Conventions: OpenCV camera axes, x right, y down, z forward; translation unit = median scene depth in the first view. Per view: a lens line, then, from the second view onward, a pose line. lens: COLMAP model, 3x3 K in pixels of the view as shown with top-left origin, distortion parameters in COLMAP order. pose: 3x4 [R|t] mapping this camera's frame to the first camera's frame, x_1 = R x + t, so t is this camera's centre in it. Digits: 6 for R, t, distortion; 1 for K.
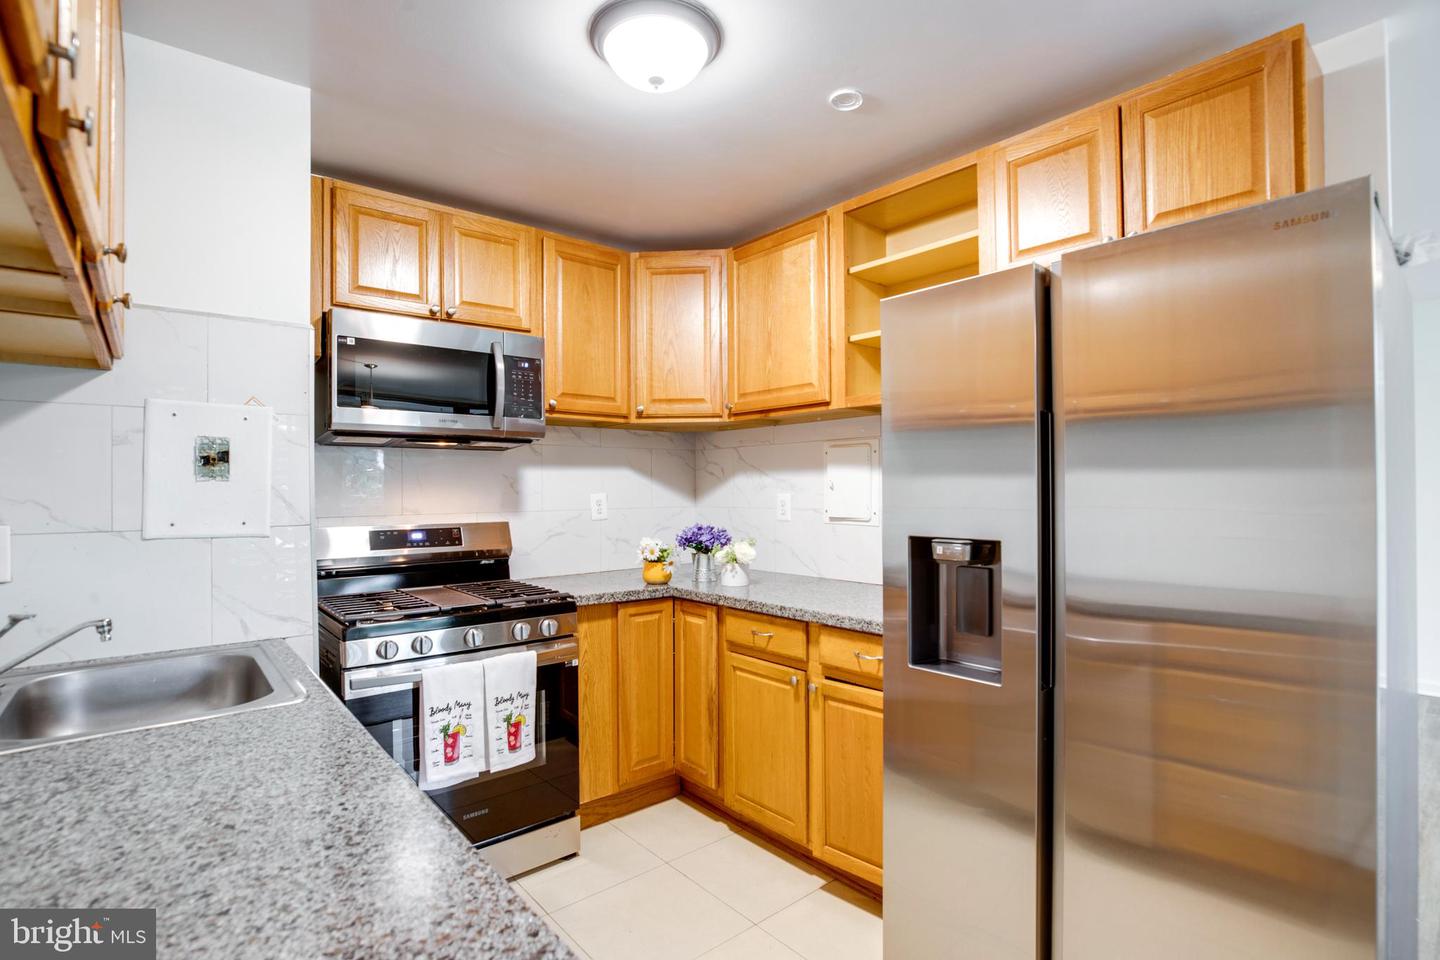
lens RADIAL K [[692.3, 0, 720.0], [0, 692.3, 480.0], [0, 0, 1]] dist [-0.028146, 0.001037]
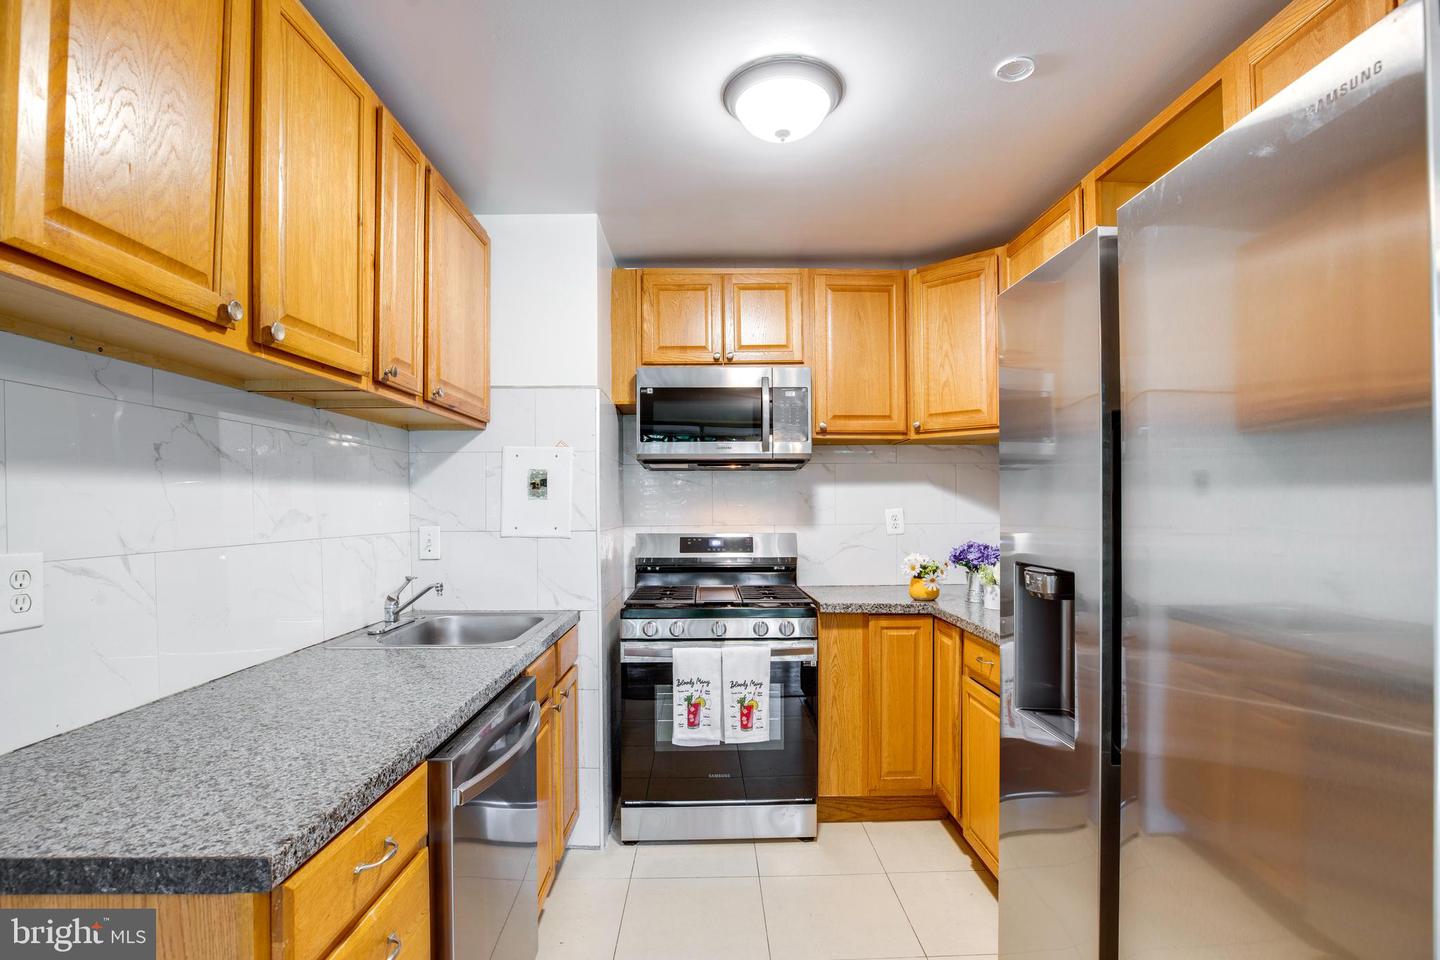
lens RADIAL K [[681.9, 0, 719.7], [0, 681.9, 493.3], [0, 0, 1]] dist [-0.035258, 0.007908]
pose [[0.780714, -0.007114, -0.624848, 0.323121], [0.007078, 0.999972, -0.002541, -0.003215], [0.624848, -0.002439, 0.780742, 0.062429]]
